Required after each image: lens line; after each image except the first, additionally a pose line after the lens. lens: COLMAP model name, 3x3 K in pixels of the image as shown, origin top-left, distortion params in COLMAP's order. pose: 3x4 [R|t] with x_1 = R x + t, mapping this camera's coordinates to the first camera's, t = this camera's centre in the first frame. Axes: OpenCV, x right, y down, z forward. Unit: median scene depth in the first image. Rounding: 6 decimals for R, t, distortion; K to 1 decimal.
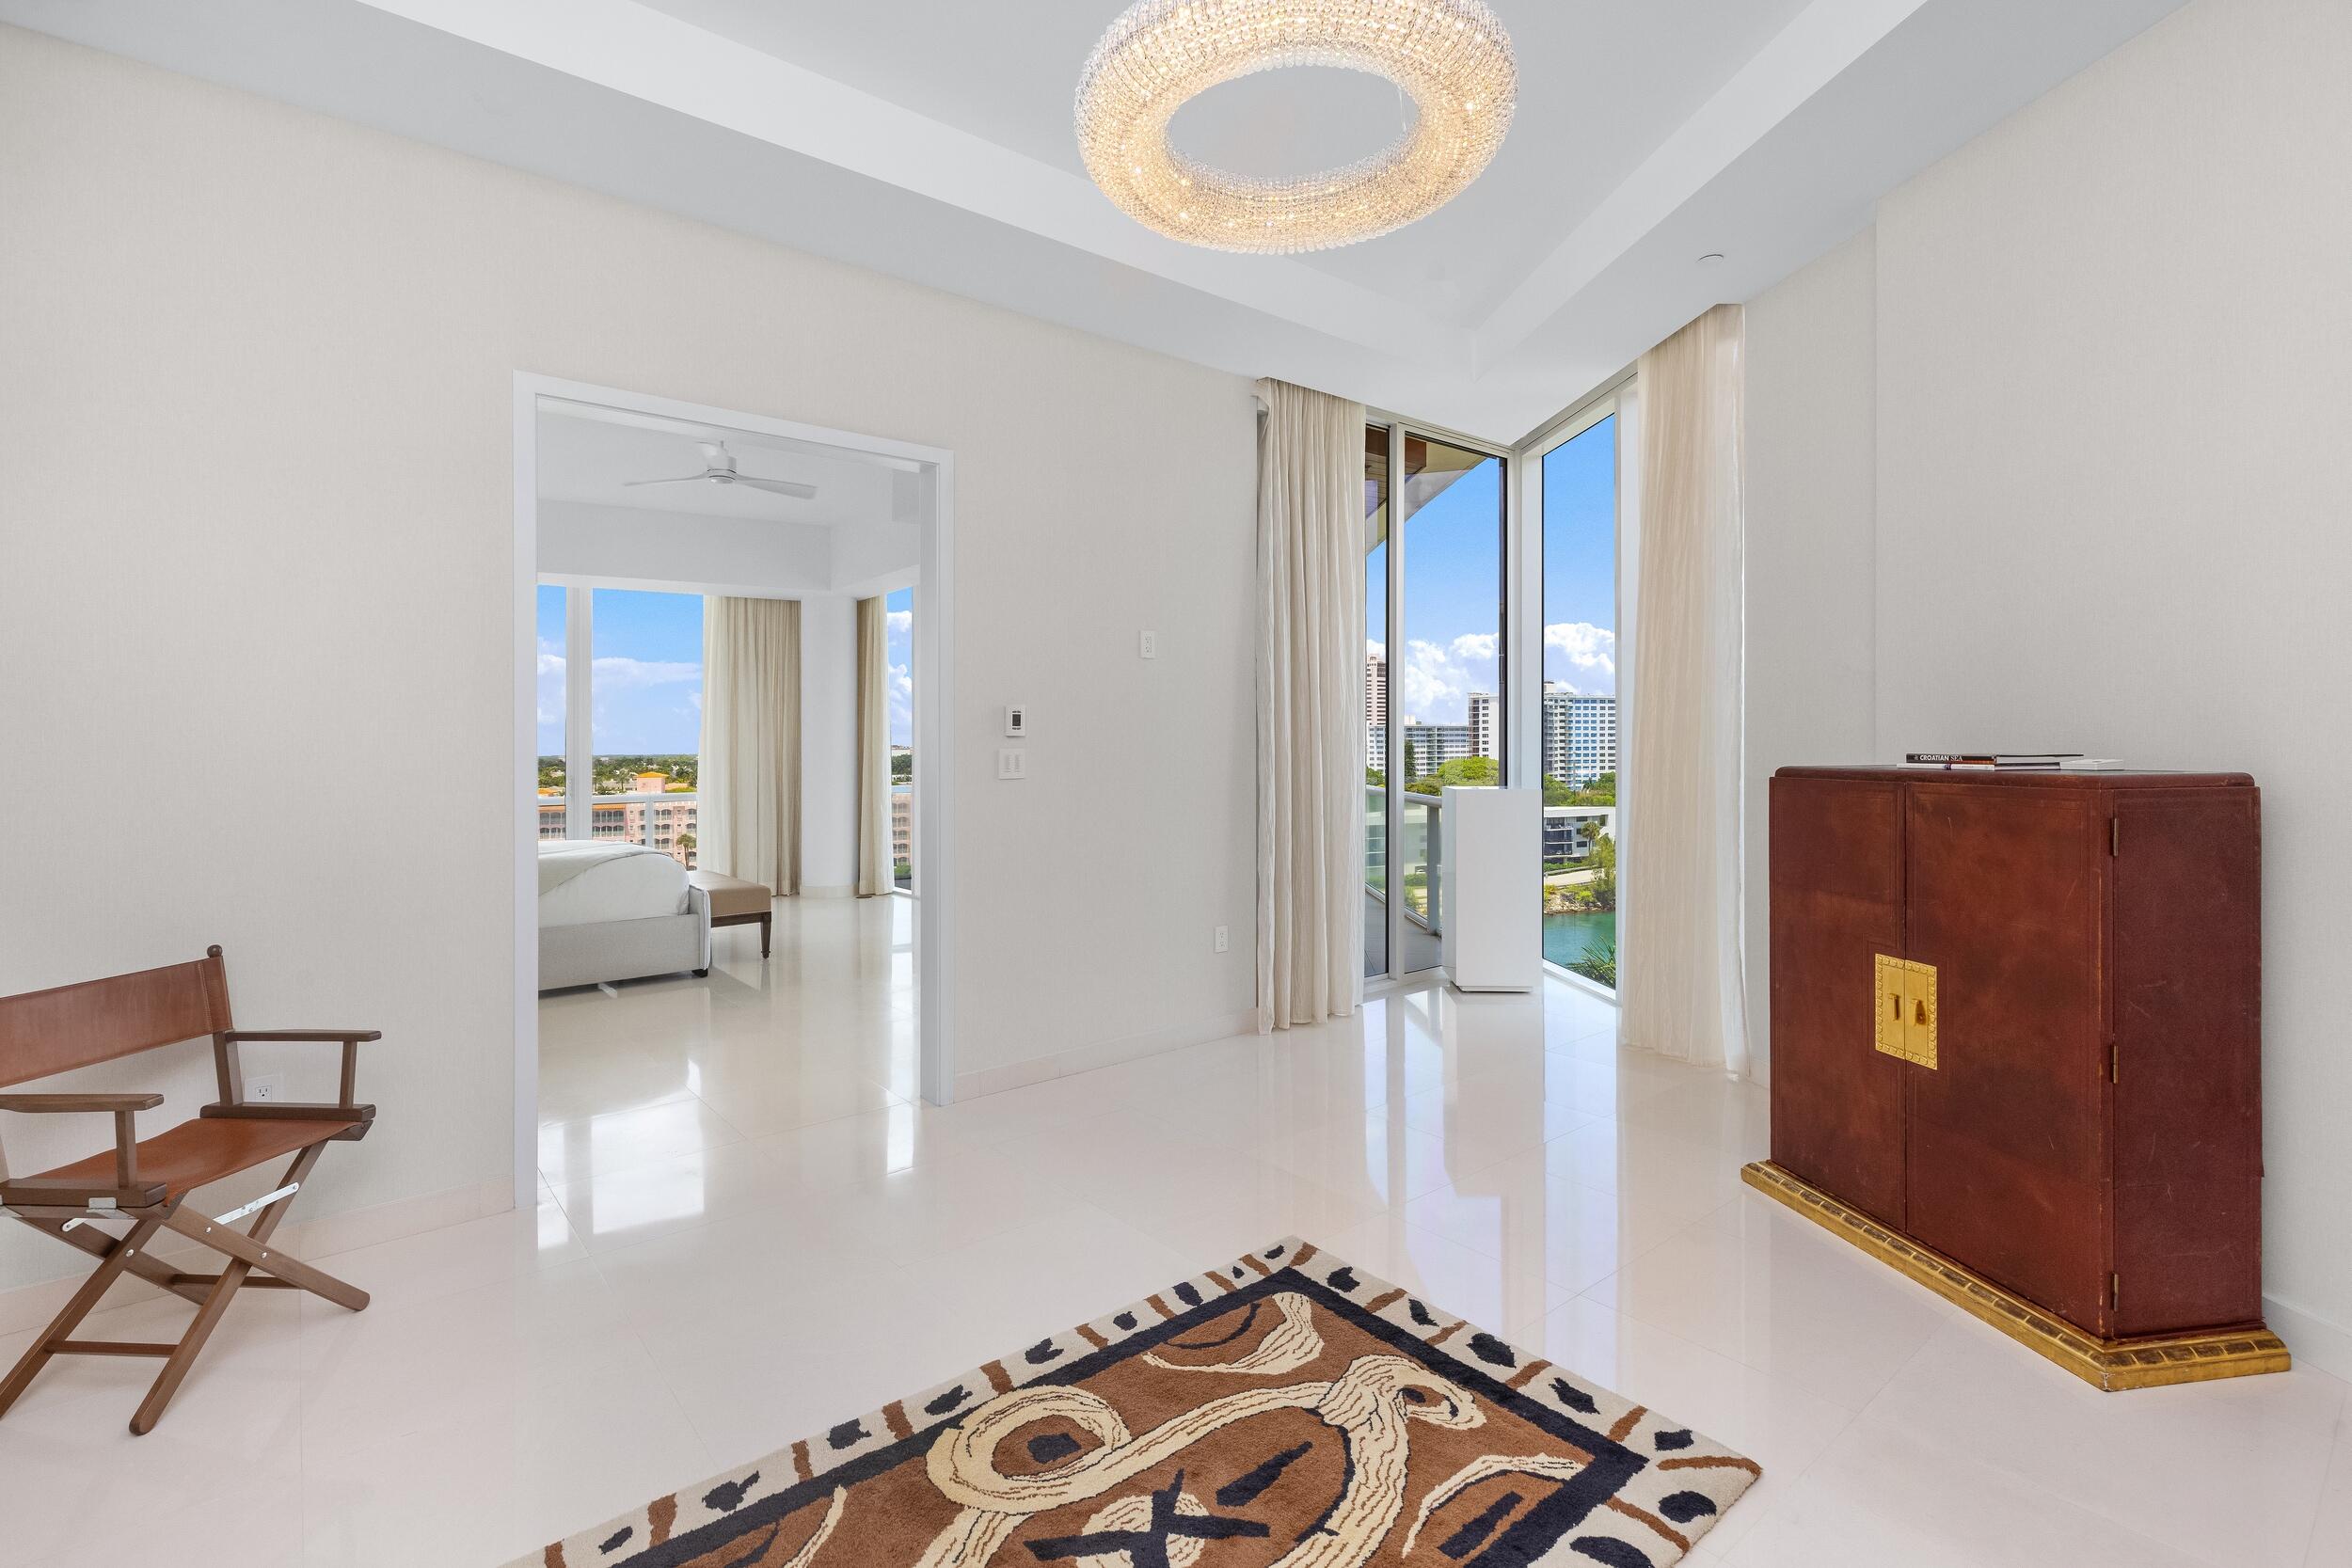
lens RADIAL K [[1109.5, 0, 1171.7], [0, 1109.5, 737.0], [0, 0, 1]] dist [0.001201, 0.000042]
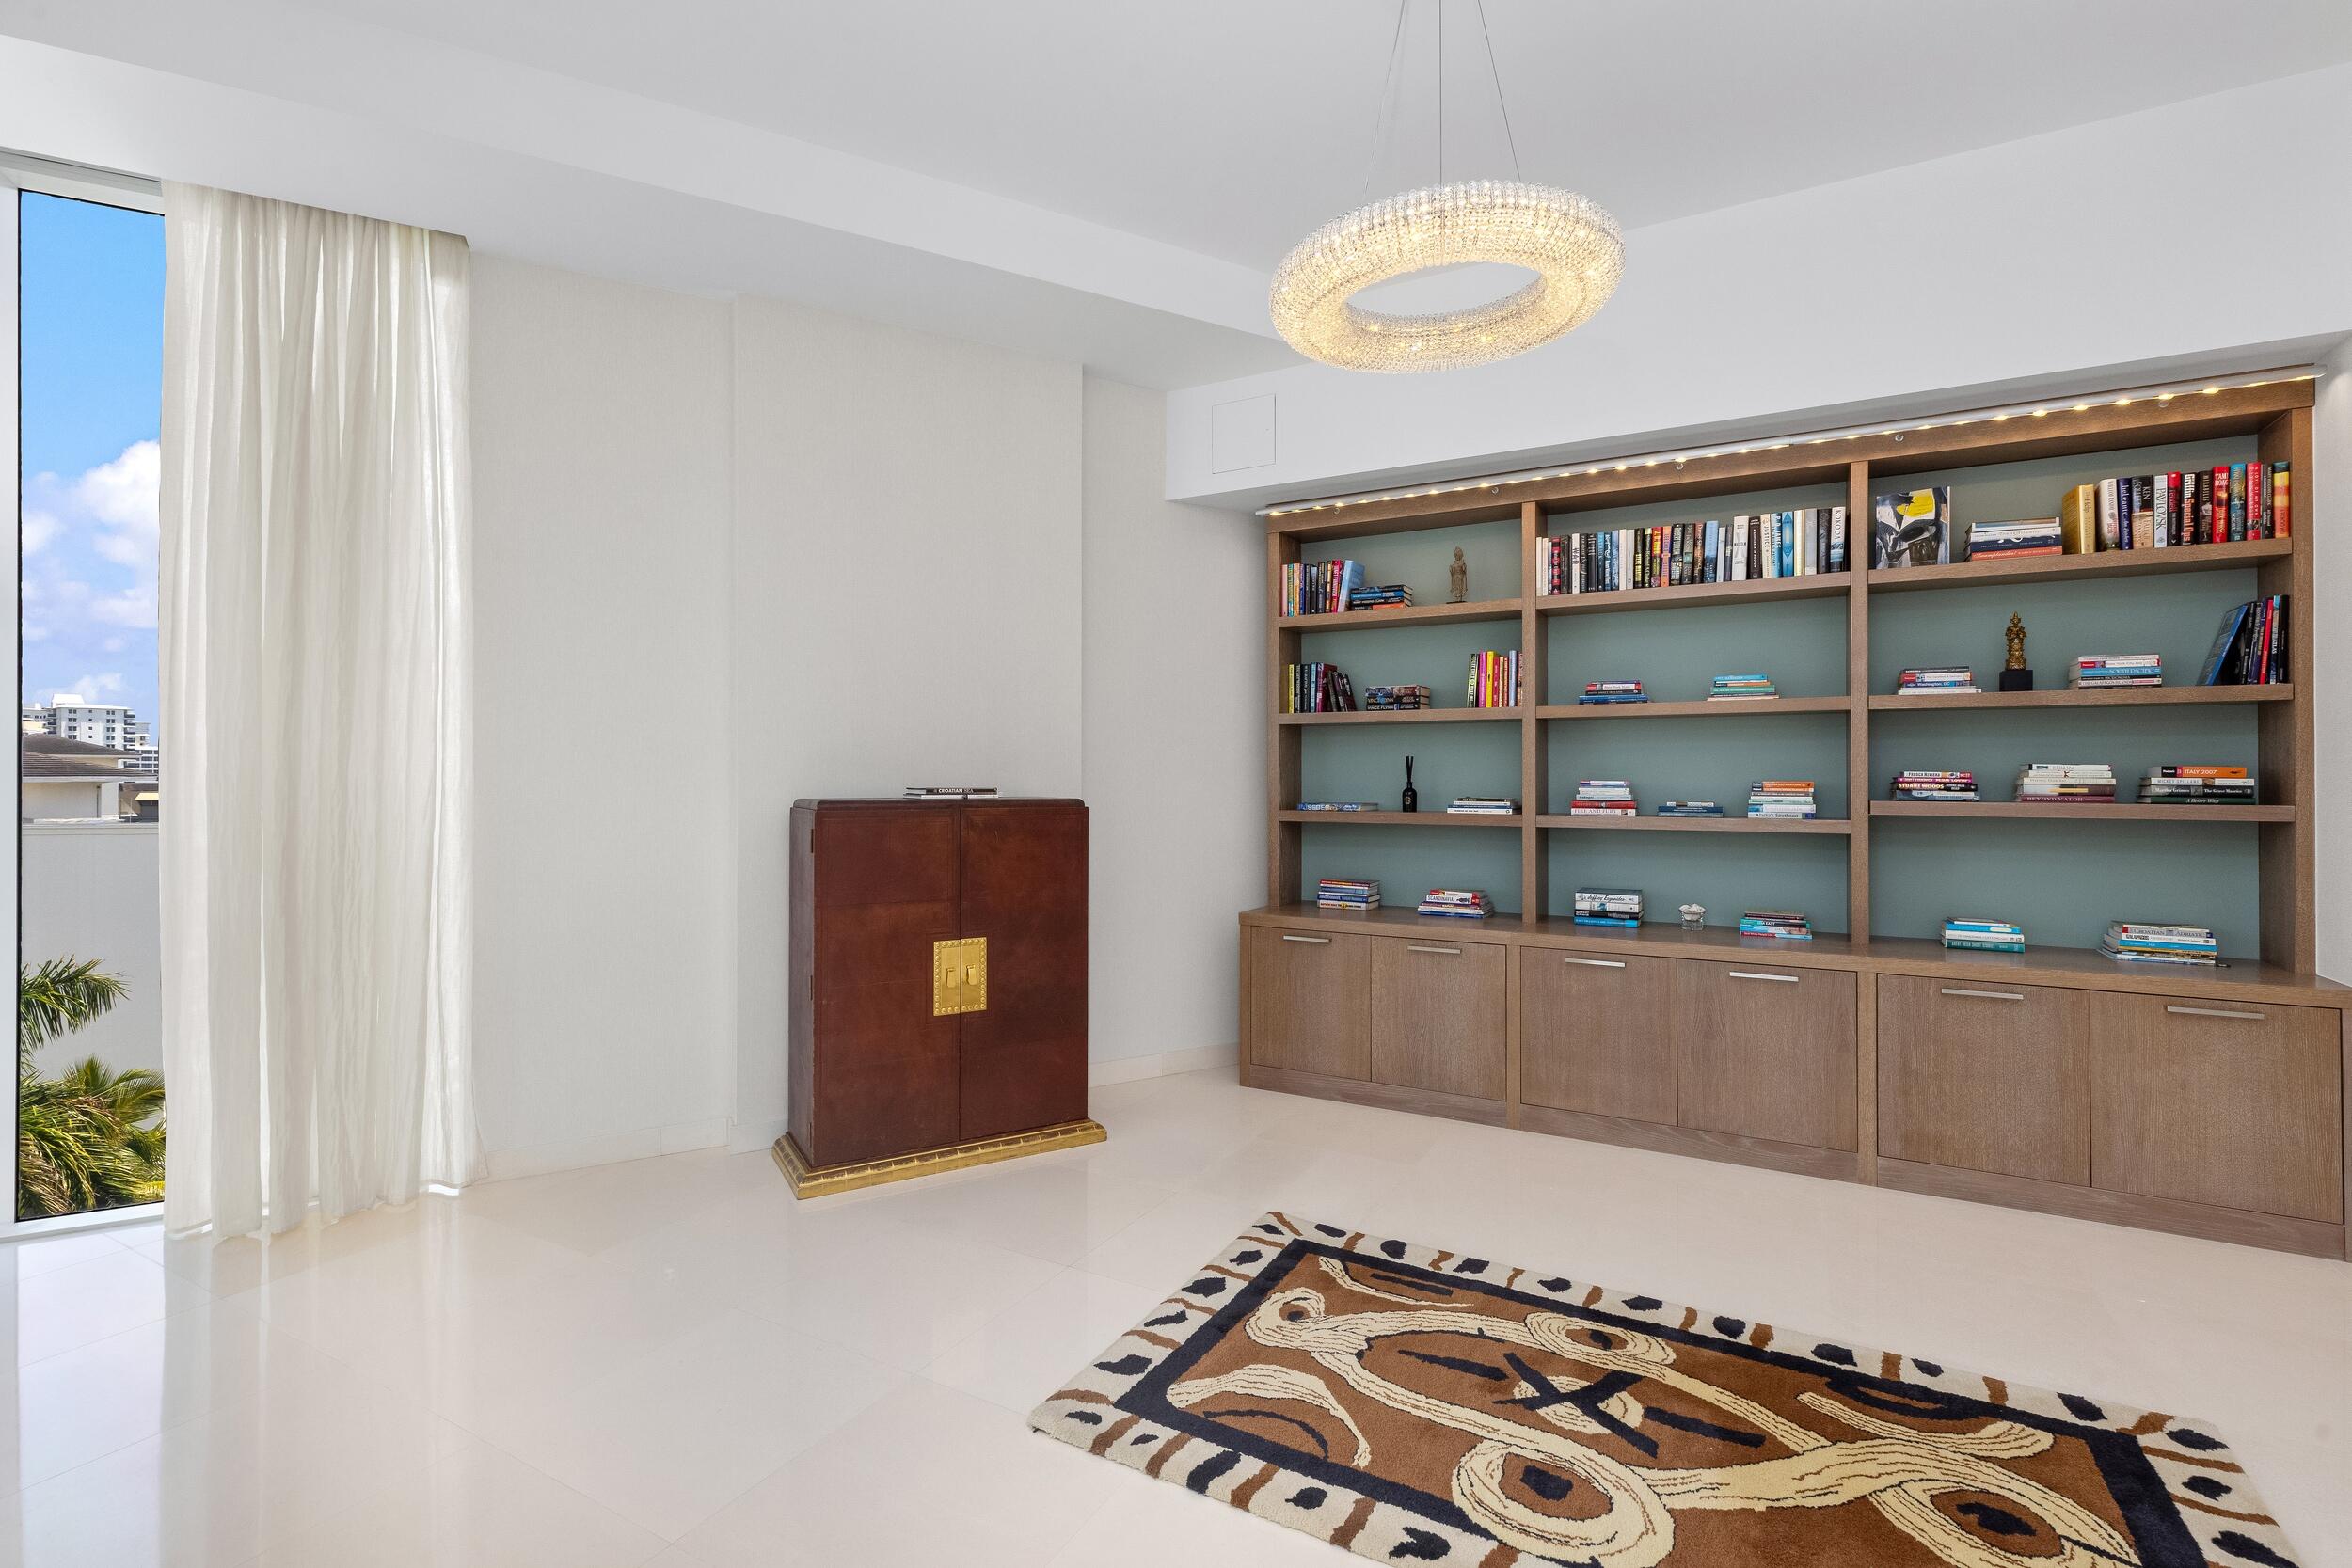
lens RADIAL K [[1075.0, 0, 1171.7], [0, 1075.0, 790.5], [0, 0, 1]] dist [-0.000268, -0.000252]
pose [[-0.379336, -0.002717, 0.925255, -0.728624], [-0.004322, 0.999990, 0.001165, 0.017894], [-0.925249, -0.003557, -0.379344, 1.408130]]
